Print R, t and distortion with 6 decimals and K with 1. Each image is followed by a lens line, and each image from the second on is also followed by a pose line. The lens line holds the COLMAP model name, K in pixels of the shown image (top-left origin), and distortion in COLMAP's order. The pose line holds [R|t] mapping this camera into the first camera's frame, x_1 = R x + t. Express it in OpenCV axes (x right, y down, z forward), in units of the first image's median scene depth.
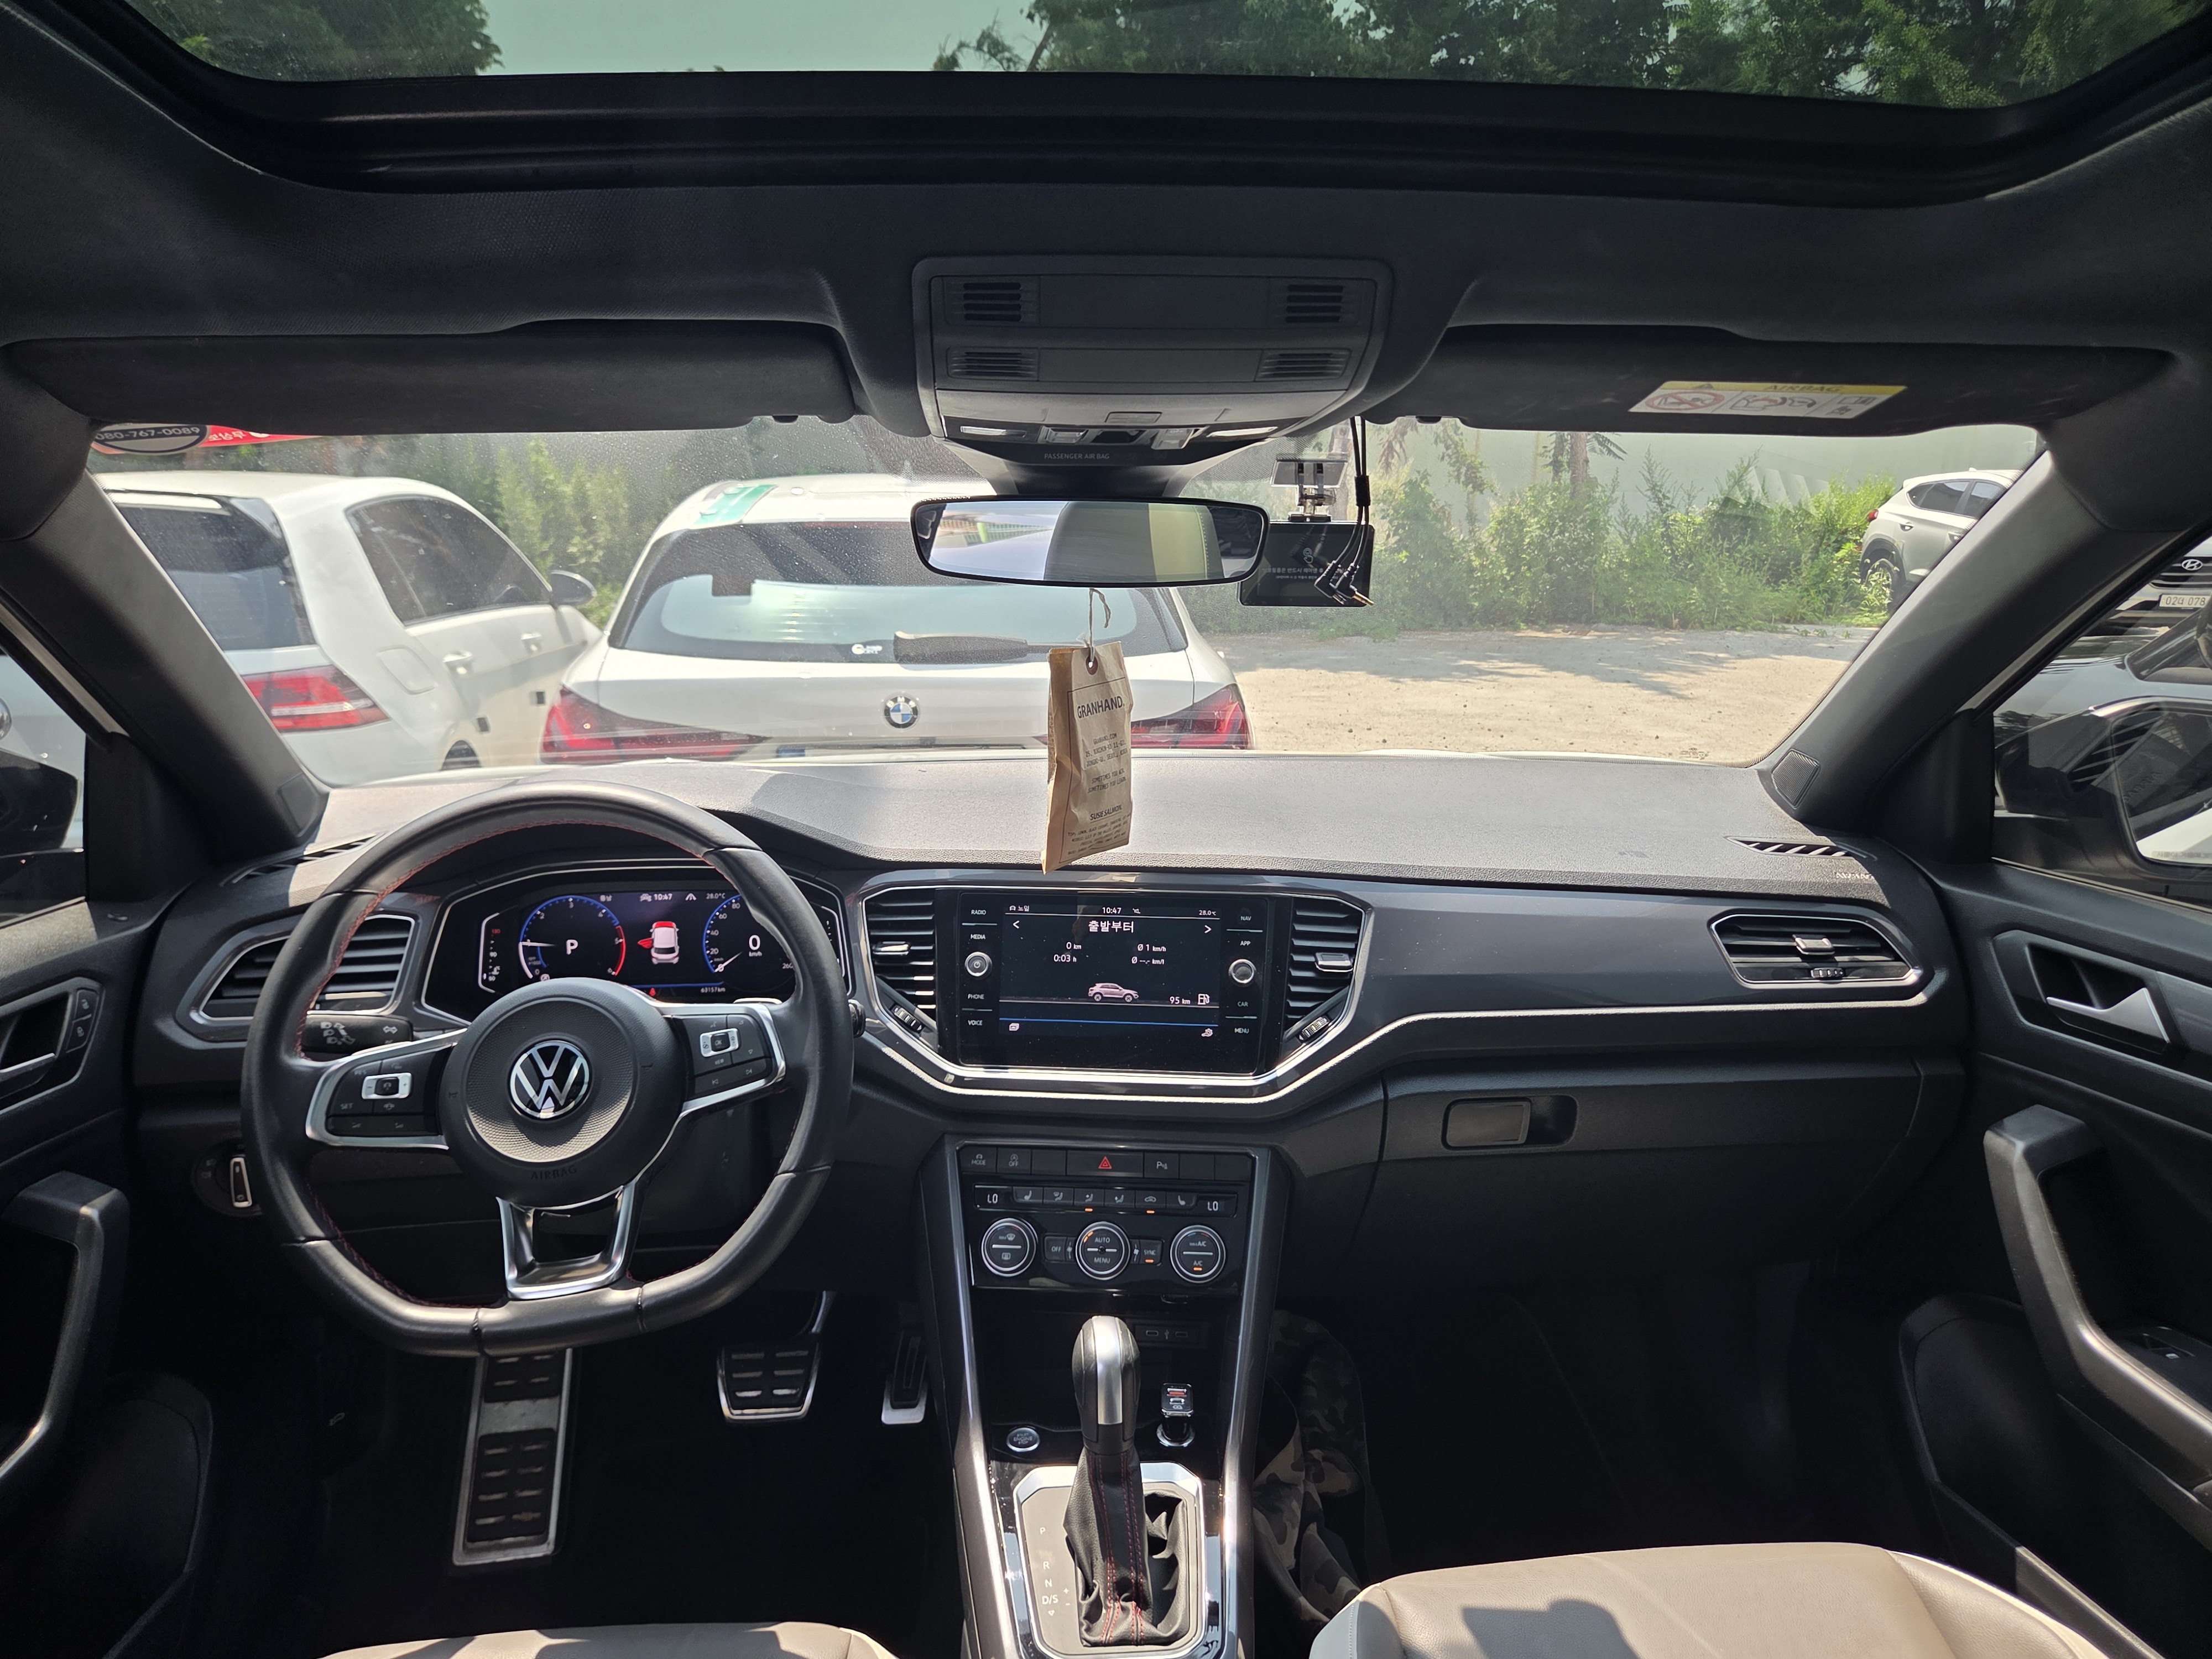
lens RADIAL K [[1487.5, 0, 1098.7], [0, 1487.5, 834.7], [0, 0, 1]] dist [0.057676, -0.060422]
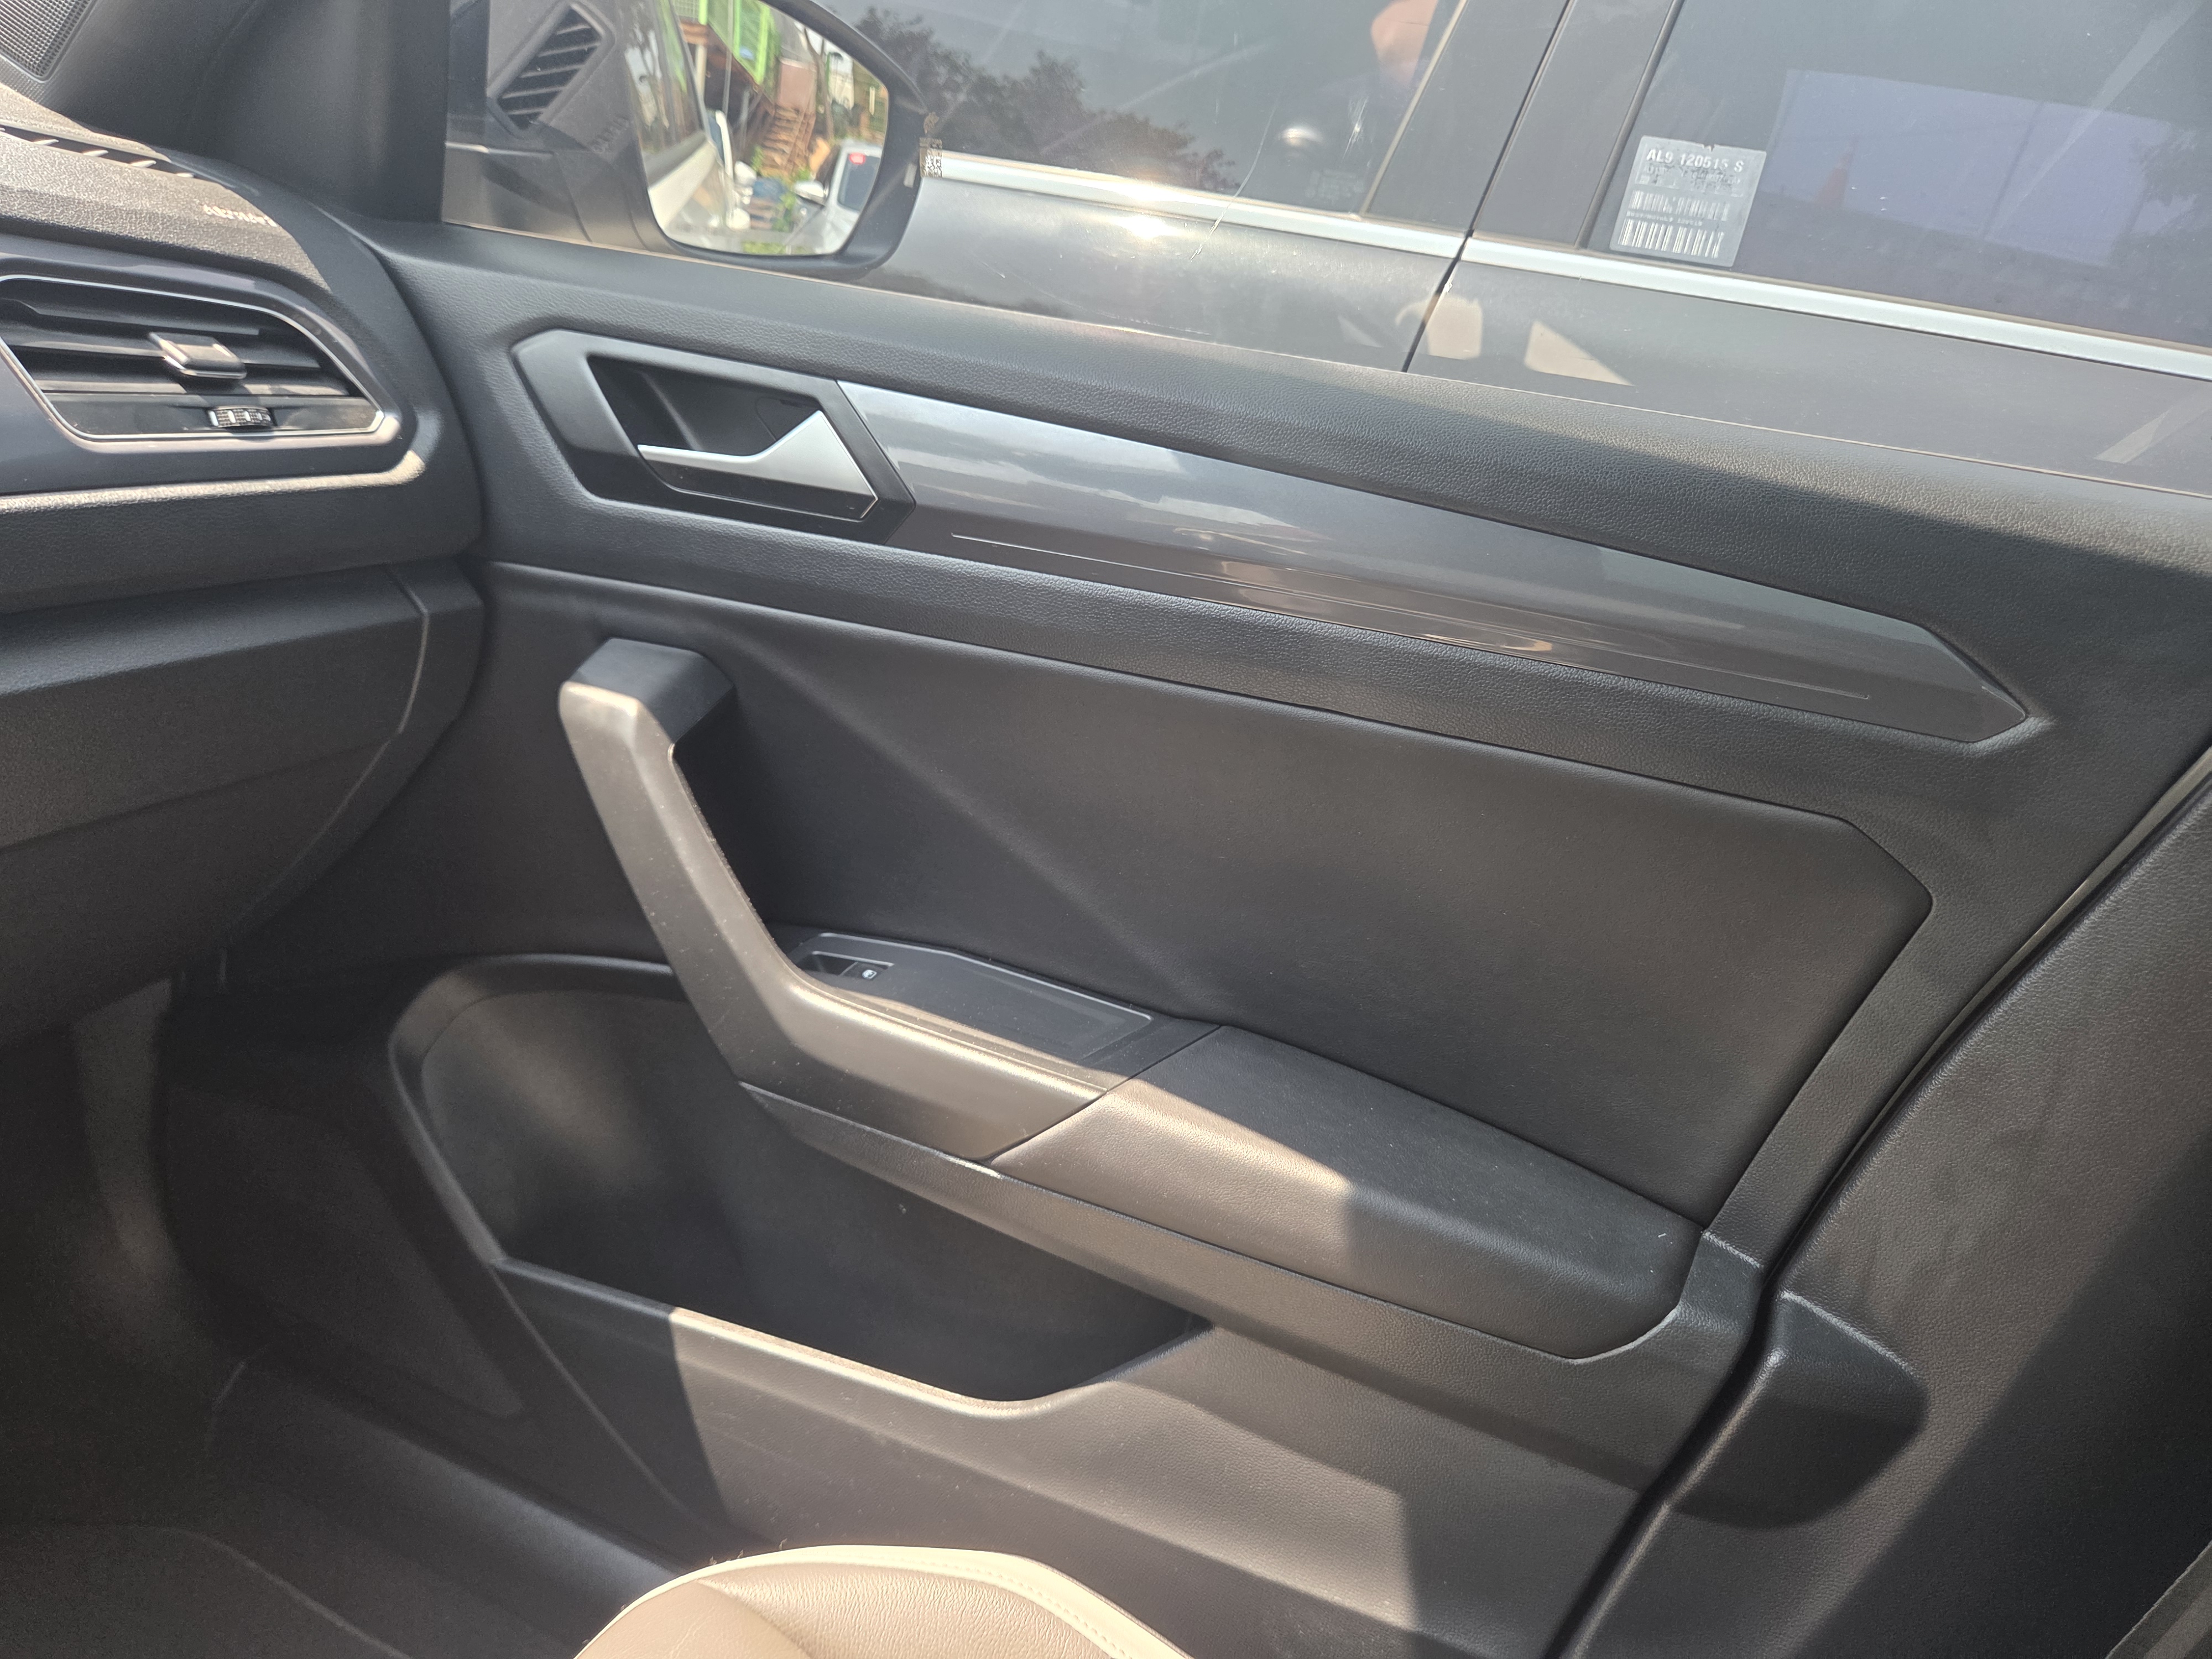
lens RADIAL K [[1512.5, 0, 1086.3], [0, 1512.5, 848.1], [0, 0, 1]] dist [0.046708, -0.047646]
pose [[0.404963, -0.242773, 0.881514, 0.140961], [-0.014517, 0.962277, 0.271684, 0.089615], [-0.914218, -0.122818, 0.386162, 0.569115]]
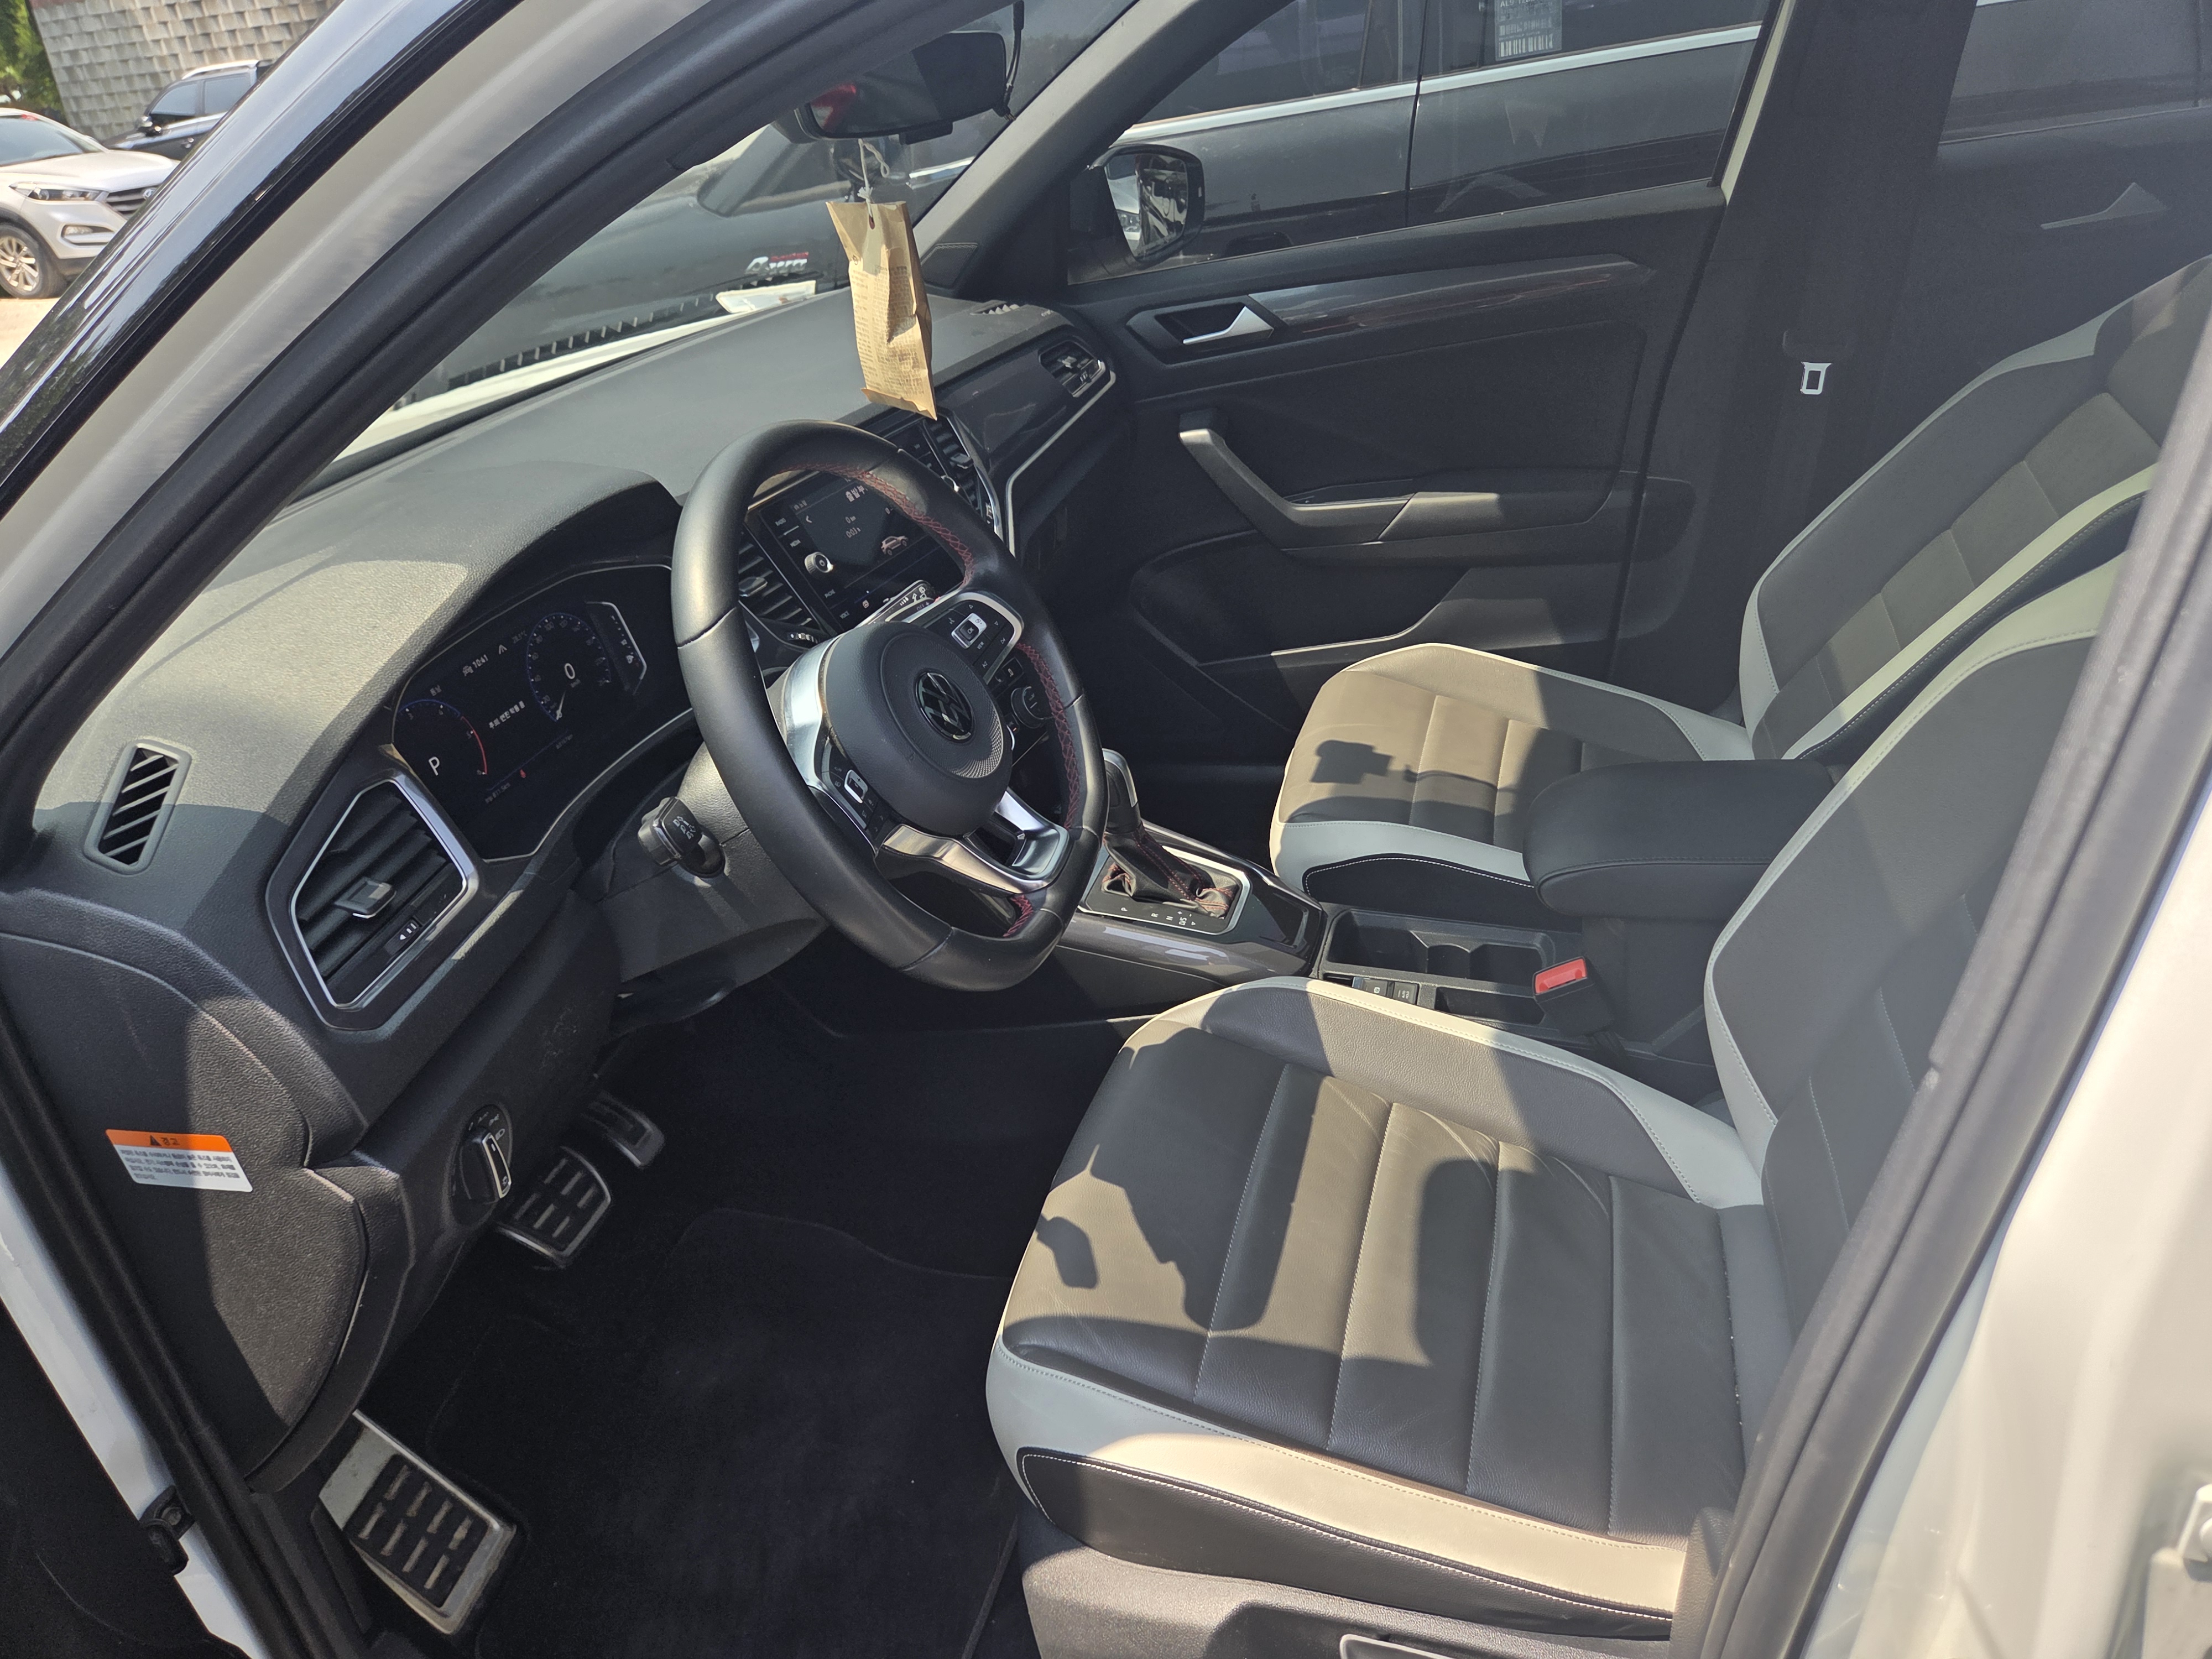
lens RADIAL K [[1487.5, 0, 1098.7], [0, 1487.5, 834.7], [0, 0, 1]] dist [0.057676, -0.060422]
pose [[0.347528, -0.492542, 0.797889, -0.924575], [0.319312, 0.862234, 0.393183, -0.094919], [-0.881626, 0.118134, 0.456925, 0.376000]]
